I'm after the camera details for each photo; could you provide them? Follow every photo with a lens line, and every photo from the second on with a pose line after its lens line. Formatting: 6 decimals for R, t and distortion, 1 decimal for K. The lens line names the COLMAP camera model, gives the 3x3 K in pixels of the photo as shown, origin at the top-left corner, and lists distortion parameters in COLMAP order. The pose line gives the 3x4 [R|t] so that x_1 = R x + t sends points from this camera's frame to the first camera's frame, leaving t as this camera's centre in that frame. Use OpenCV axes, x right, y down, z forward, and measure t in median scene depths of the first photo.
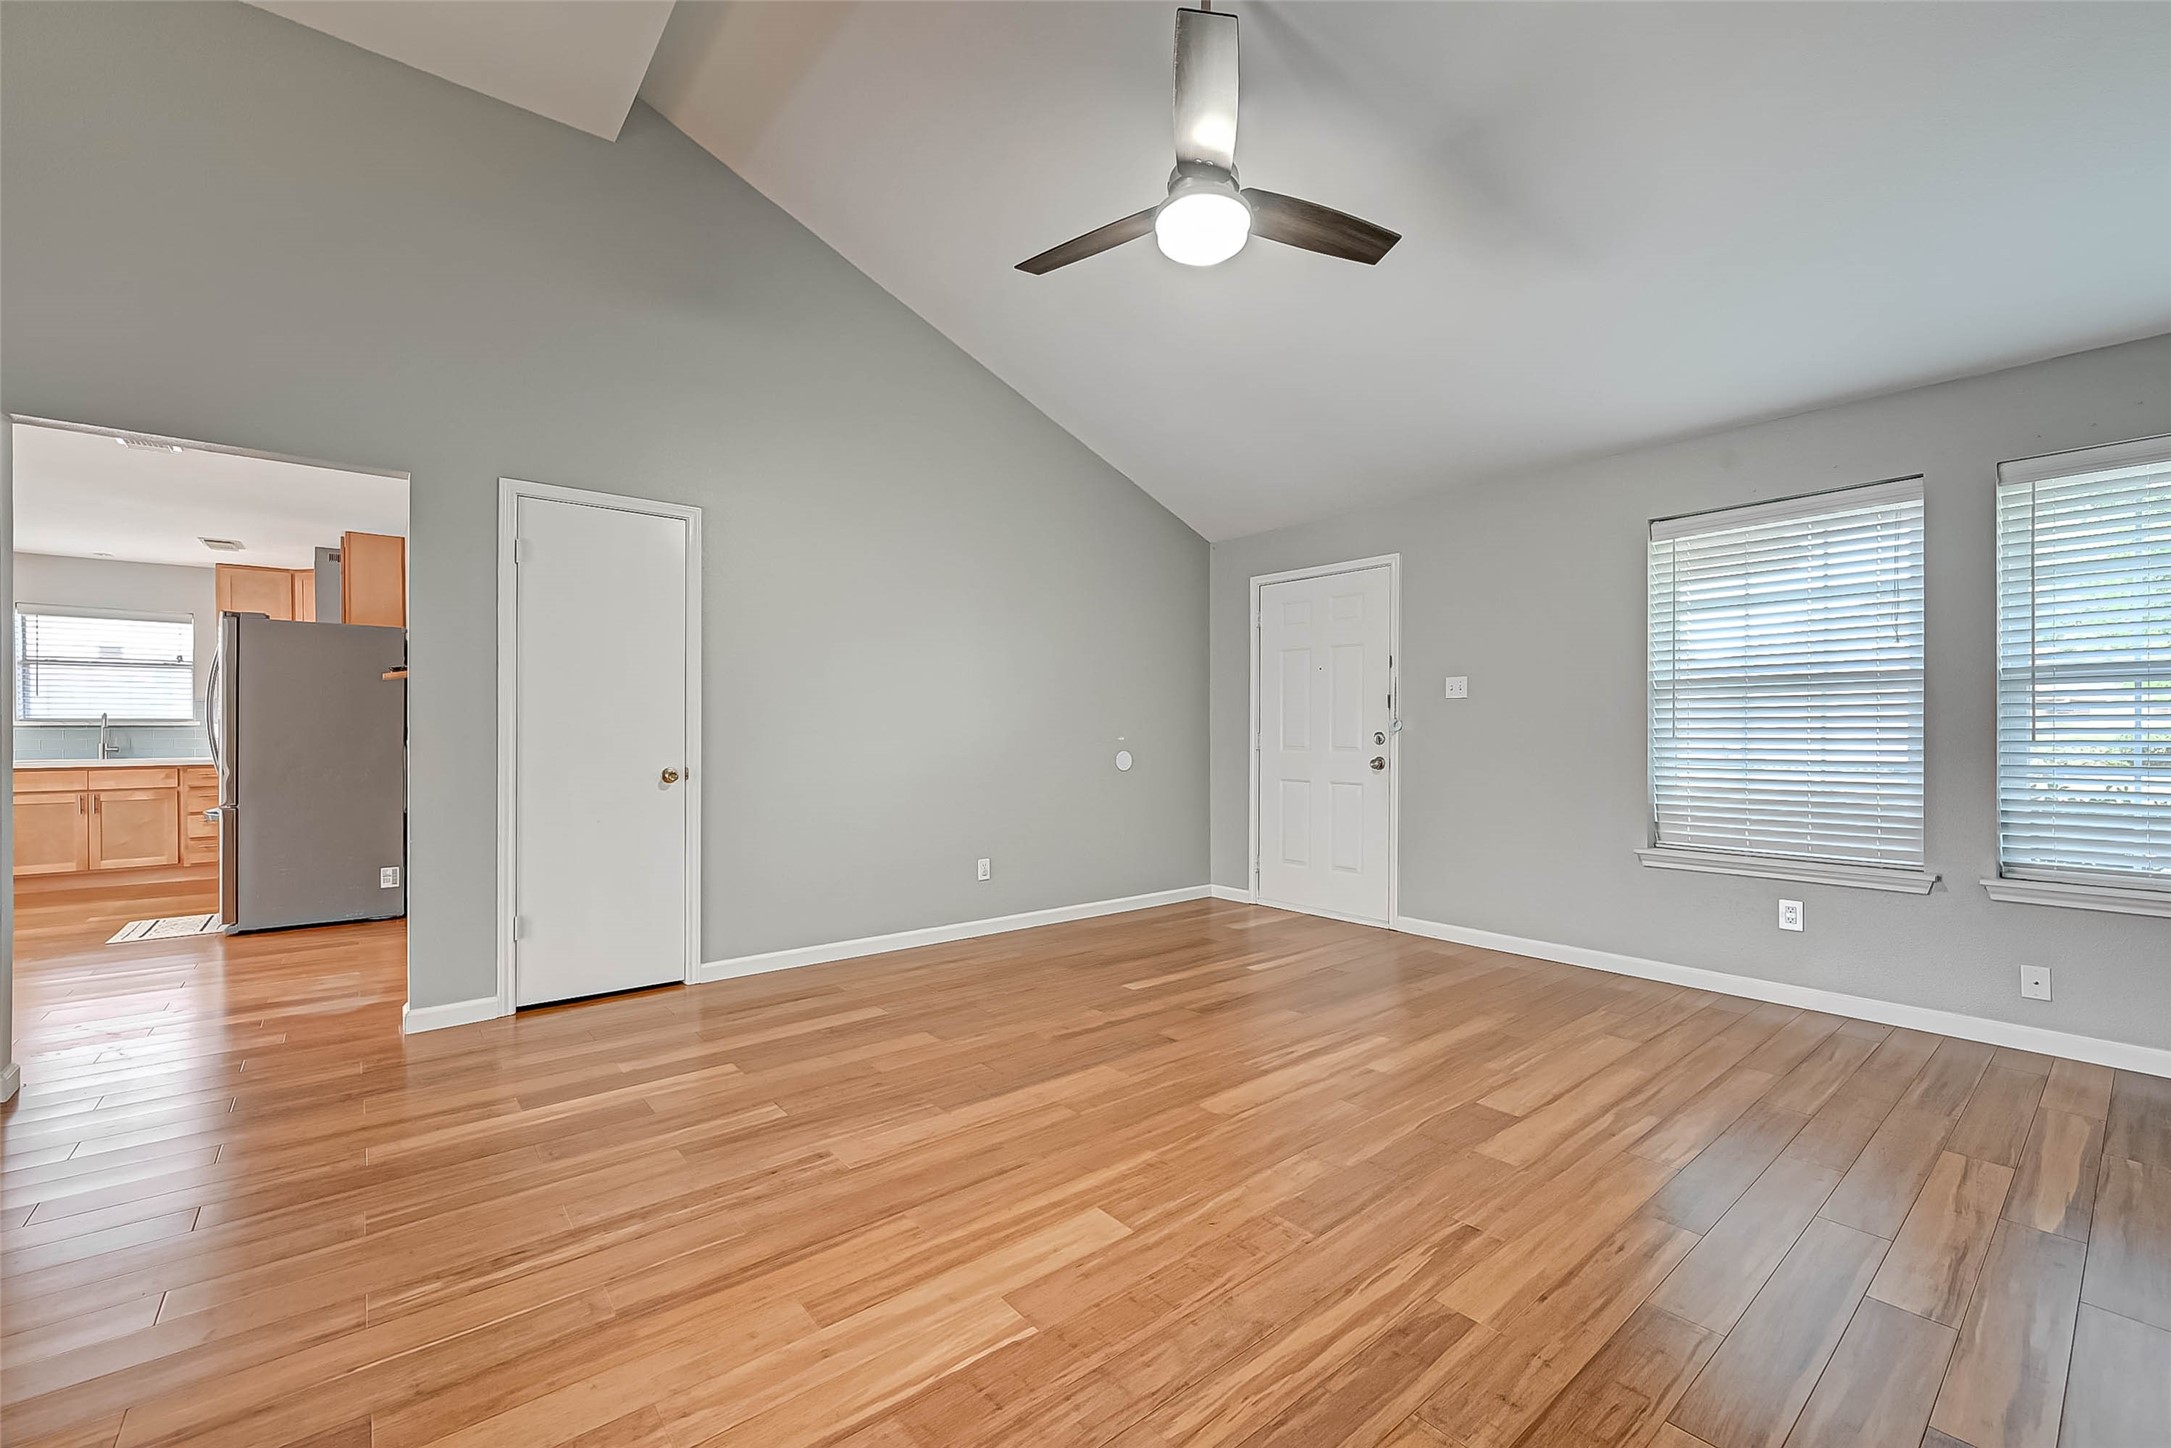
lens RADIAL K [[866.8, 0, 1082.1], [0, 866.8, 722.5], [0, 0, 1]] dist [-0.001328, -0.000044]
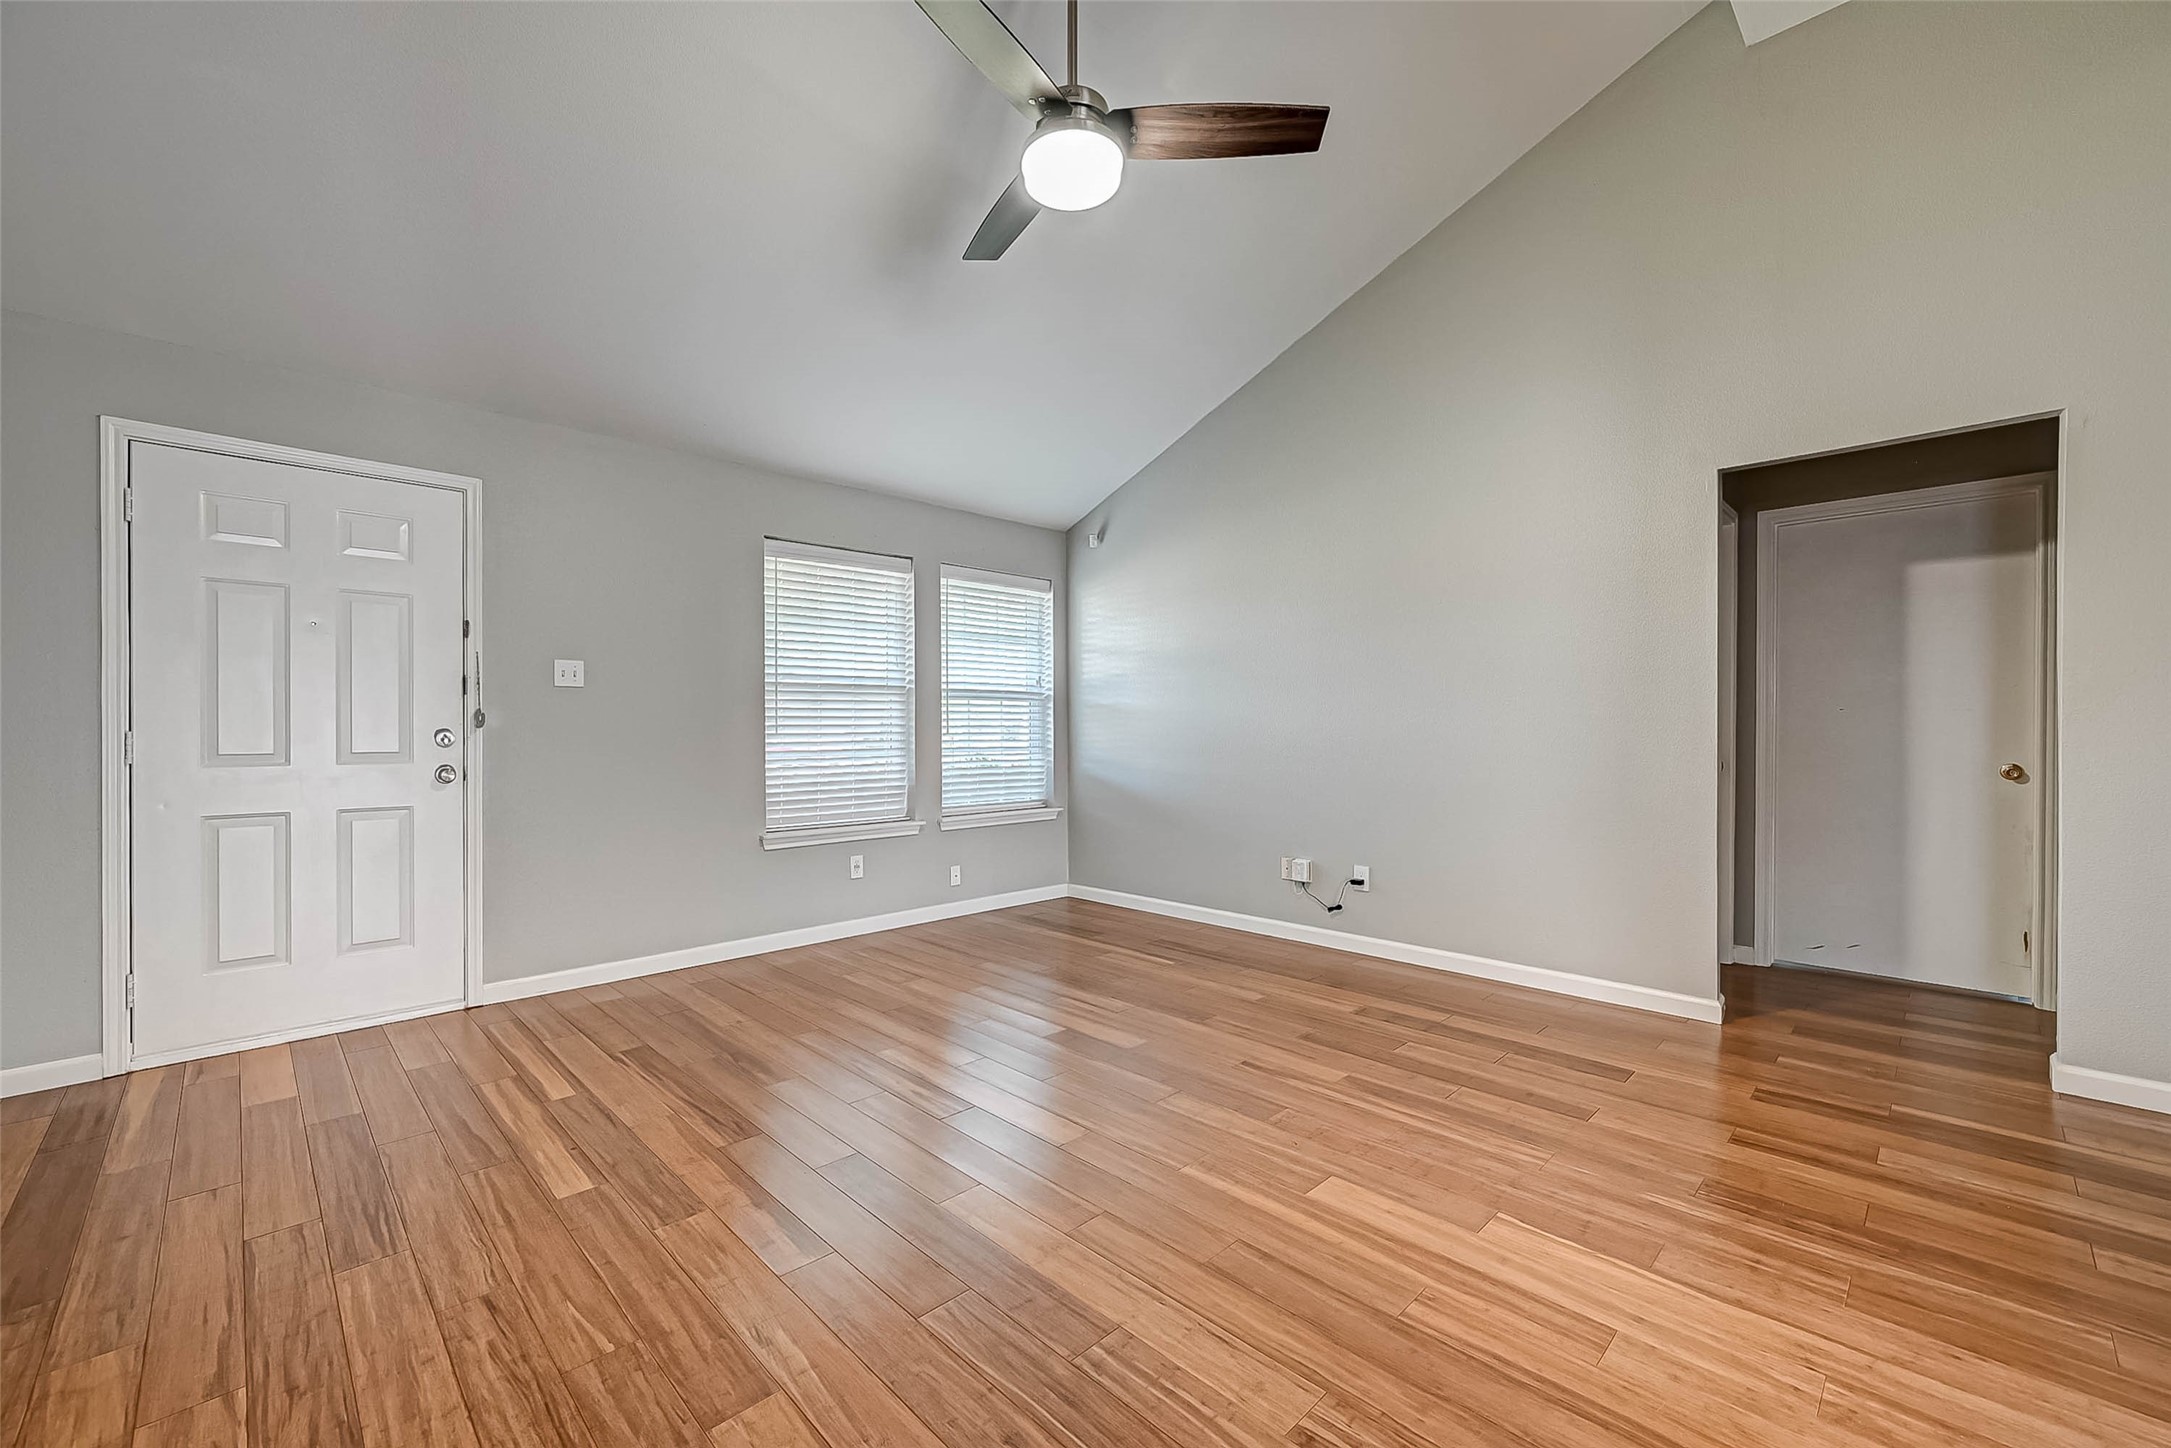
lens RADIAL K [[905.3, 0, 1077.5], [0, 905.3, 729.0], [0, 0, 1]] dist [-0.001503, 0.000242]
pose [[-0.089294, -0.000838, 0.996005, -0.773952], [-0.007984, 0.999968, 0.000126, 0.012904], [-0.995973, -0.007941, -0.089298, 1.041518]]
